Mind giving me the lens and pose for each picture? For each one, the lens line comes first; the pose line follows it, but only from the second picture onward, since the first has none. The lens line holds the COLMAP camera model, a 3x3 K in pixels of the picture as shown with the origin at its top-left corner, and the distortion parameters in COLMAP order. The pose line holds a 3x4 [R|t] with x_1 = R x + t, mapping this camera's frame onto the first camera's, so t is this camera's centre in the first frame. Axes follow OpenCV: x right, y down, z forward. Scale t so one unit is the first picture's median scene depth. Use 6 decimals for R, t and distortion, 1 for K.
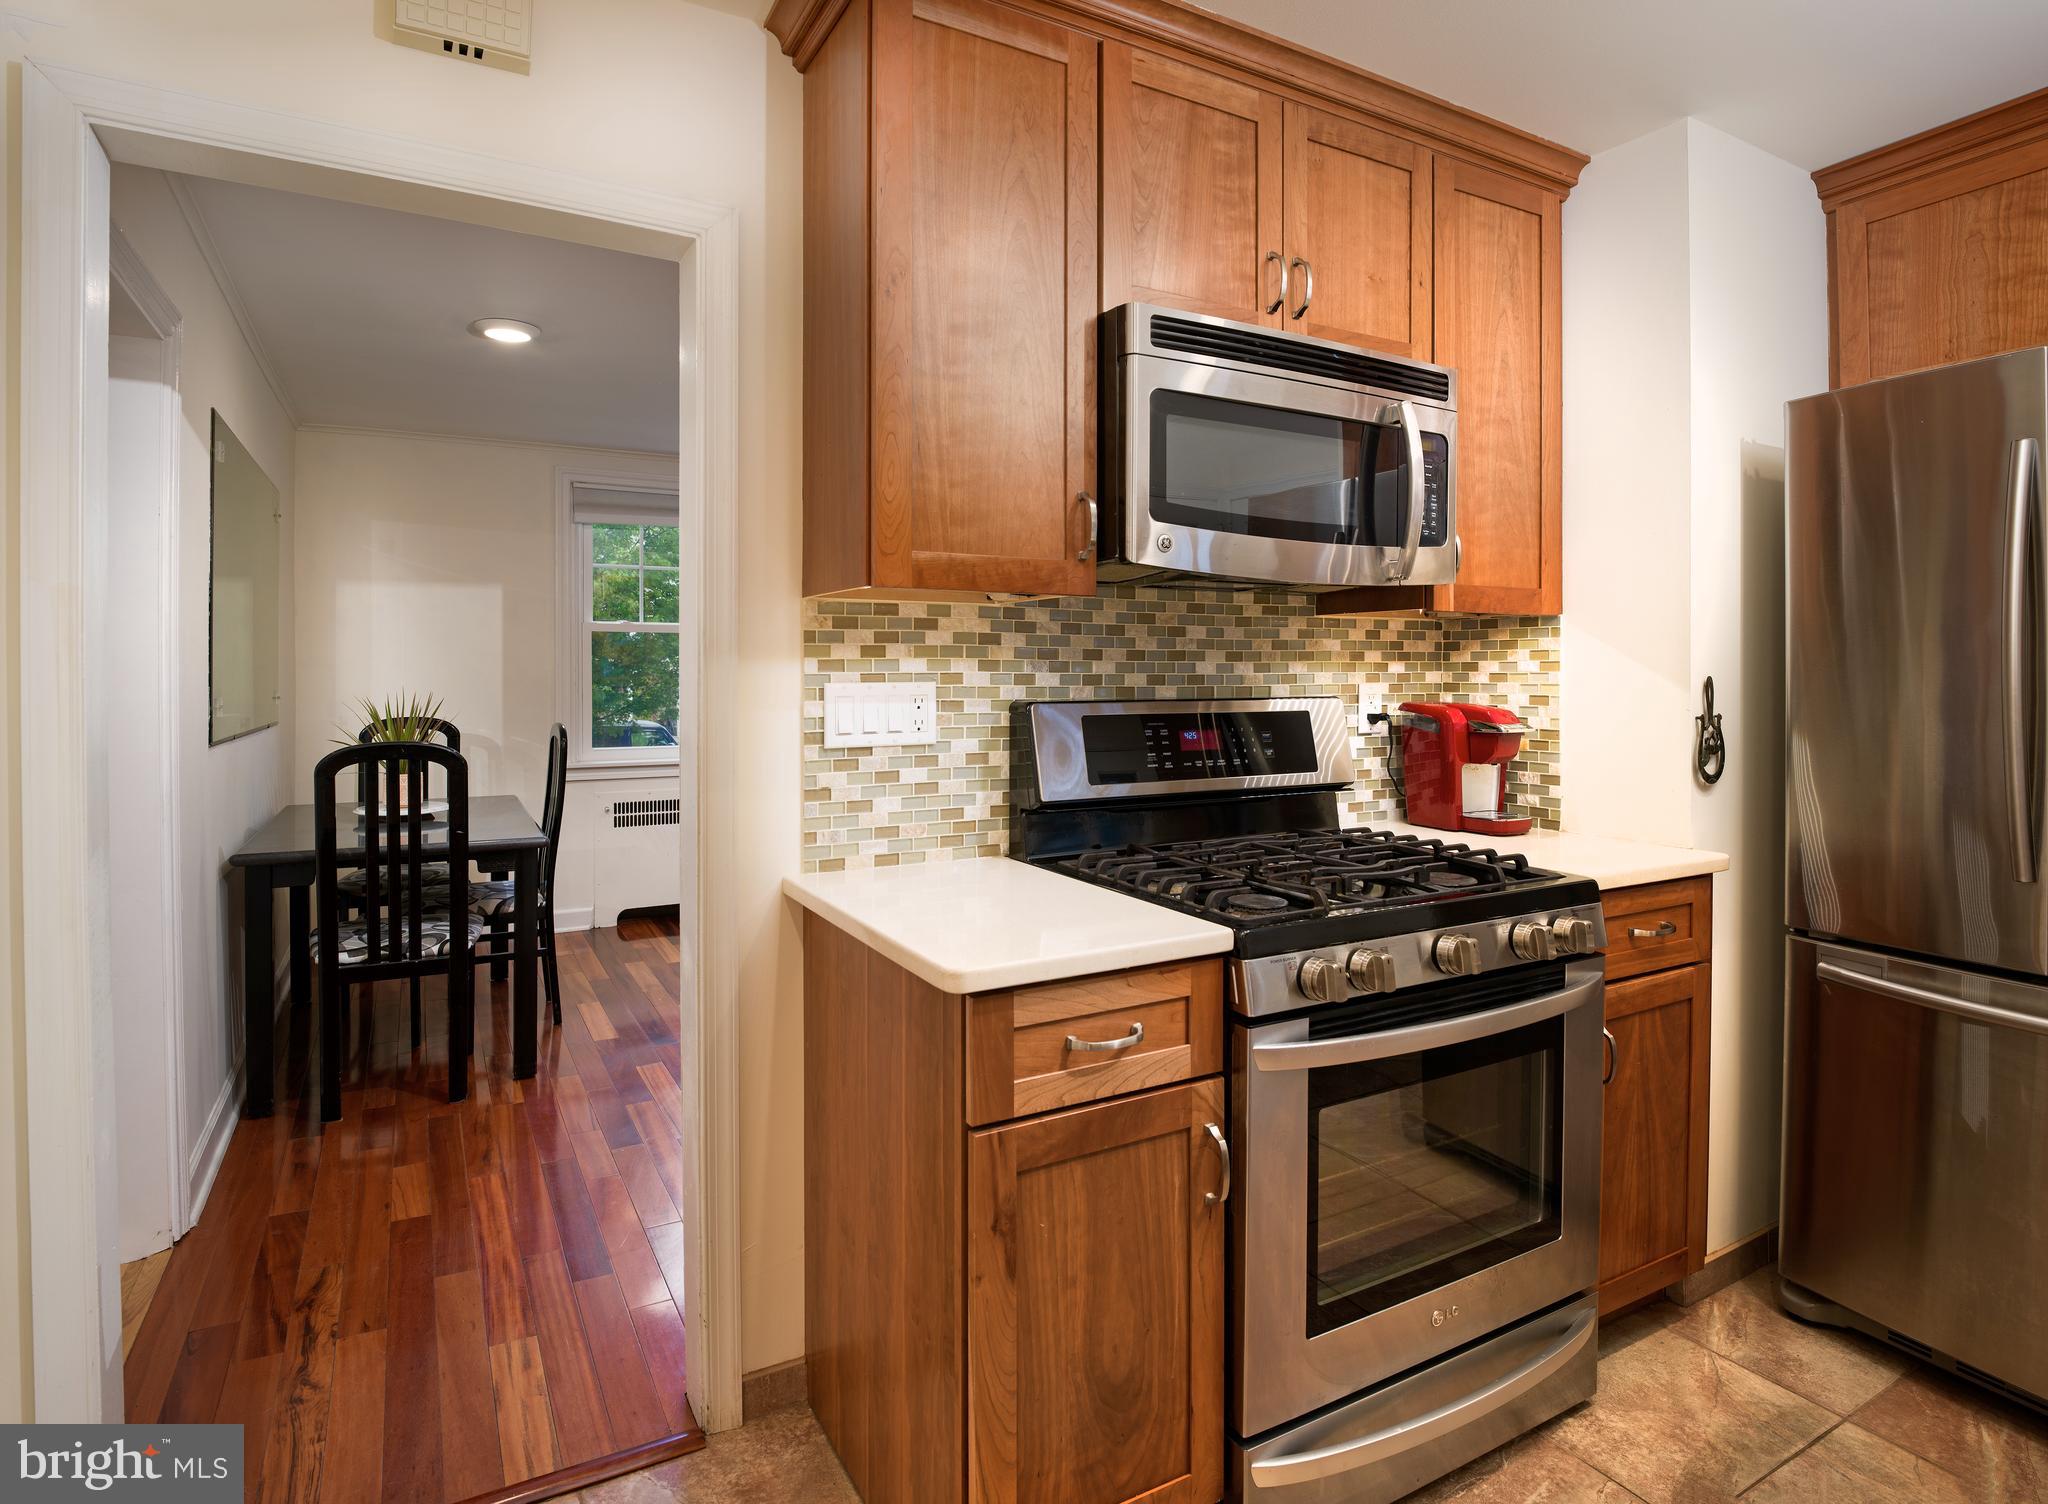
lens RADIAL K [[1070.8, 0, 1025.2], [0, 1070.8, 683.7], [0, 0, 1]] dist [-0.008884, -0.001145]
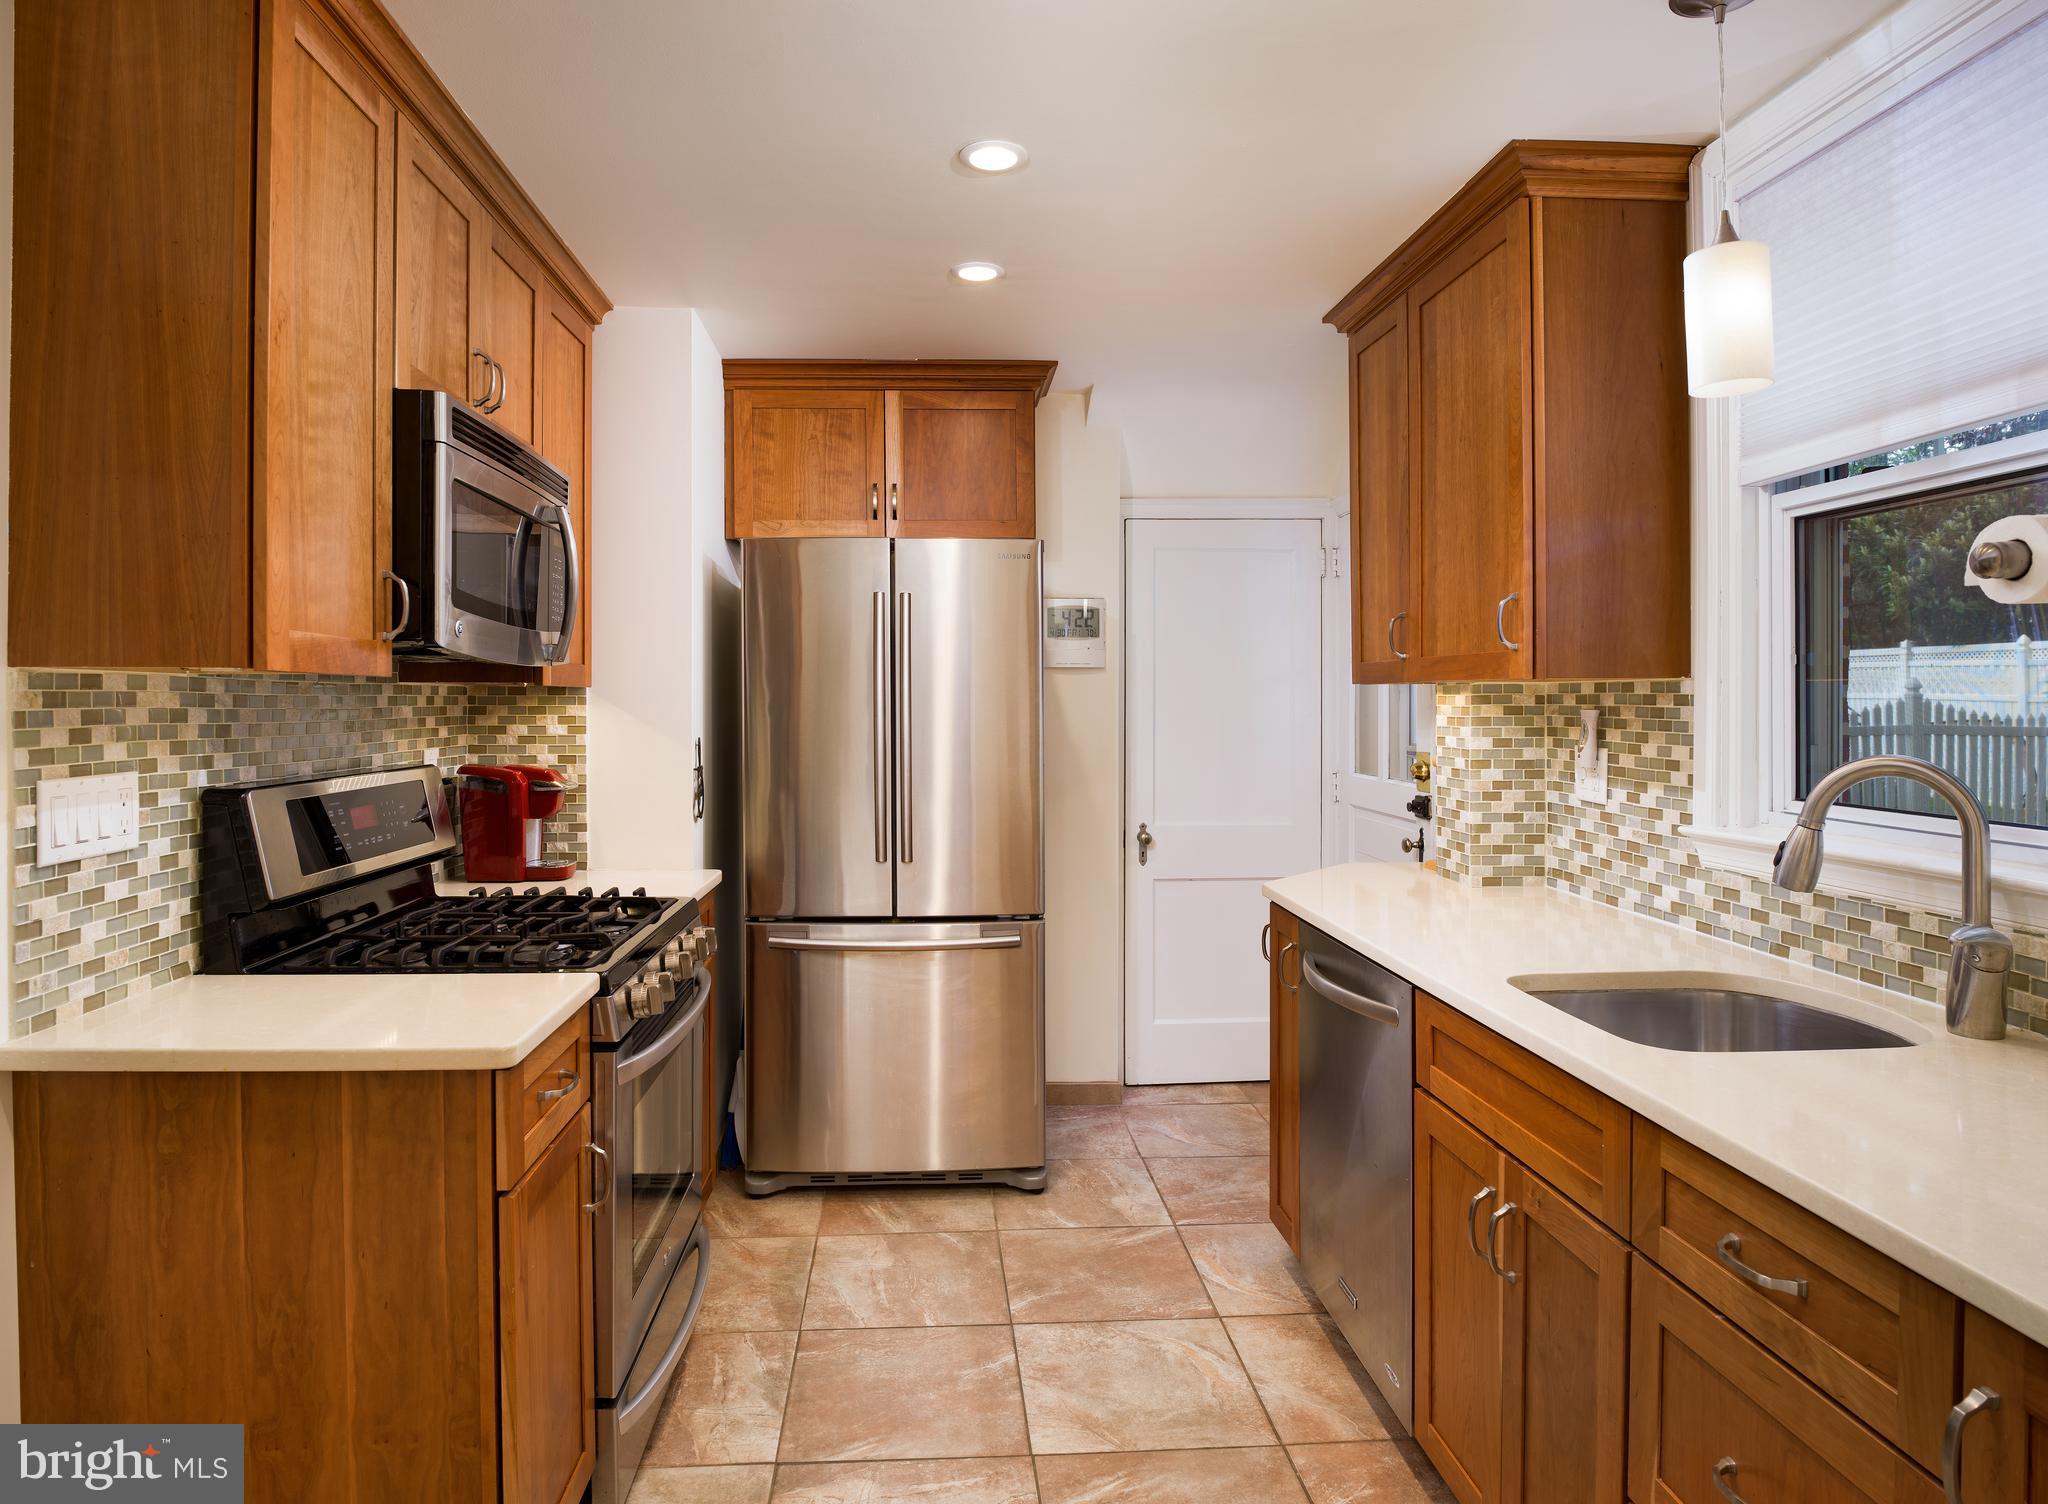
lens RADIAL K [[1227.3, 0, 1025.0], [0, 1227.3, 711.1], [0, 0, 1]] dist [0.000799, -0.001750]
pose [[0.413634, -0.003329, 0.910437, -0.628005], [0.005376, 0.999985, 0.001214, -0.043058], [-0.910428, 0.004393, 0.413645, 0.010176]]
